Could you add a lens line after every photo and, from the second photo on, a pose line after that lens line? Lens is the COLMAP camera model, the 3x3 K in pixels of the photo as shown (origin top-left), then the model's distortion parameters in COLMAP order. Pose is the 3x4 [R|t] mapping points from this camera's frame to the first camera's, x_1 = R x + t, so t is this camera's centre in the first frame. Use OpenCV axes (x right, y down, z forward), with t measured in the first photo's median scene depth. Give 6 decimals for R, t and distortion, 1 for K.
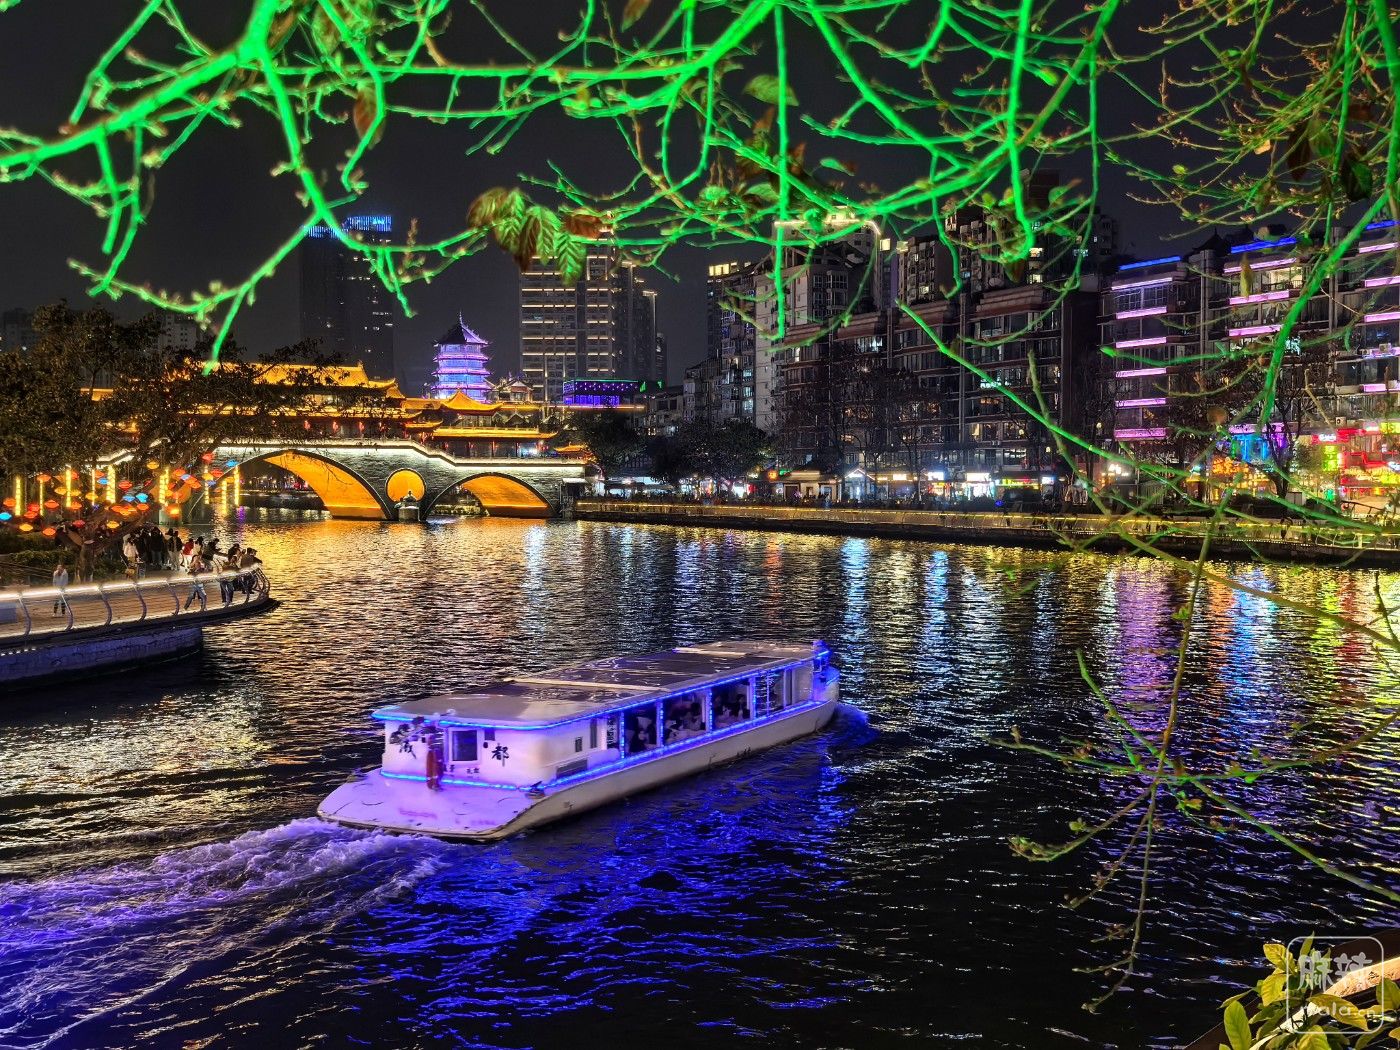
lens RADIAL K [[1651.8, 0, 691.2], [0, 1651.8, 535.5], [0, 0, 1]] dist [0.172753, 0.000000]
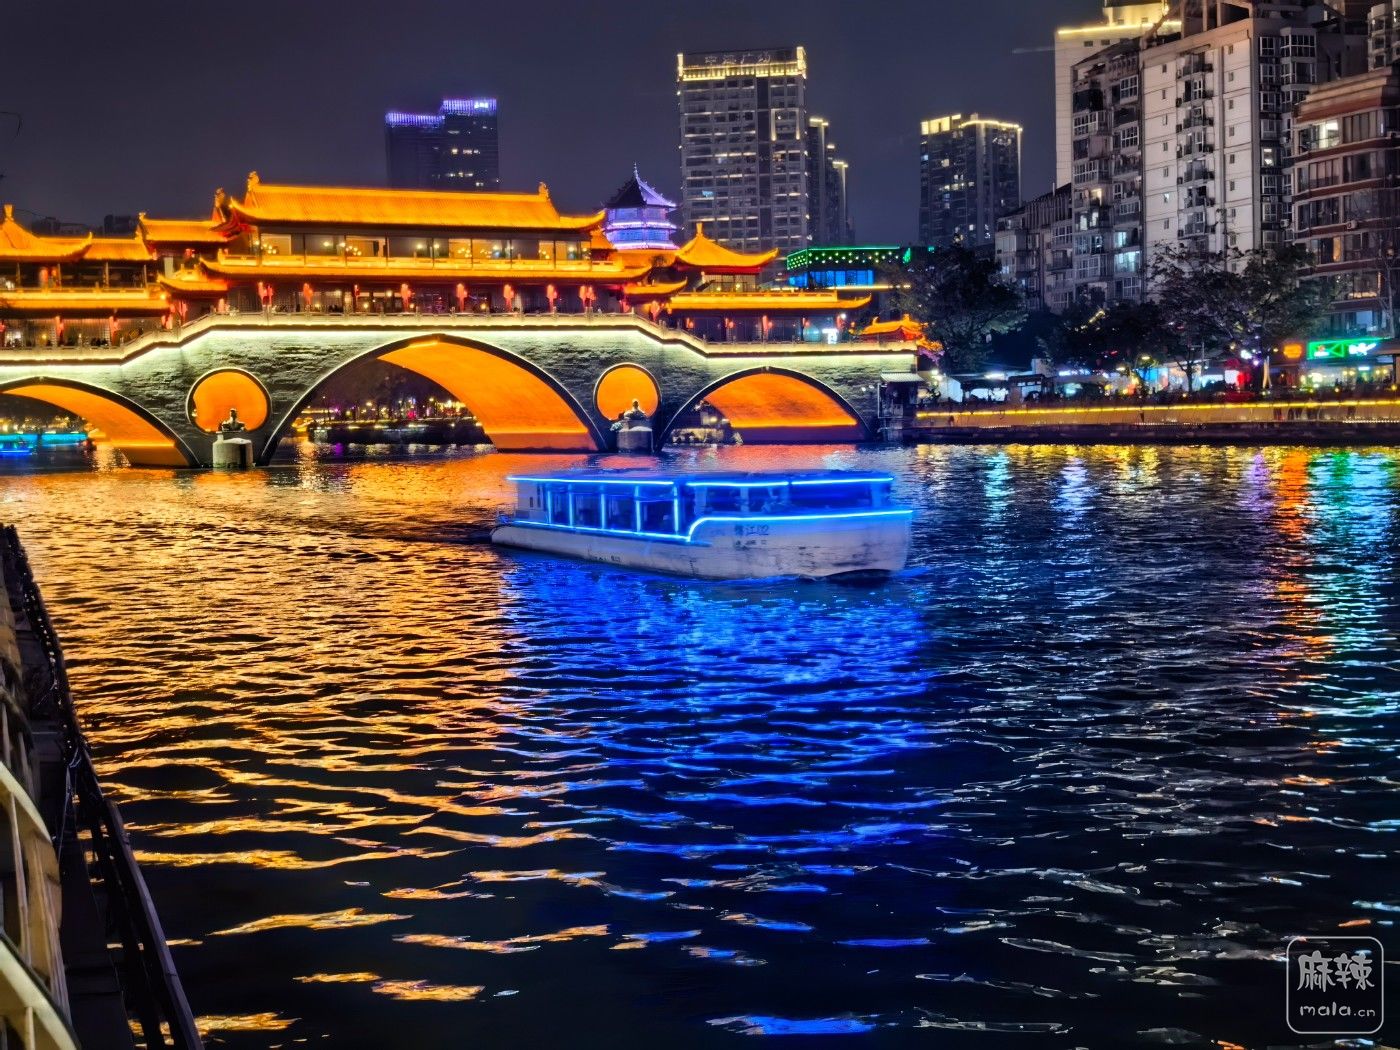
lens RADIAL K [[1916.1, 0, 797.7], [0, 1916.1, 449.5], [0, 0, 1]] dist [0.158097, 0.000000]
pose [[0.999176, -0.029985, -0.027370, -0.092287], [0.029628, 0.999472, -0.013373, 0.000738], [0.027757, 0.012551, 0.999536, 0.319782]]
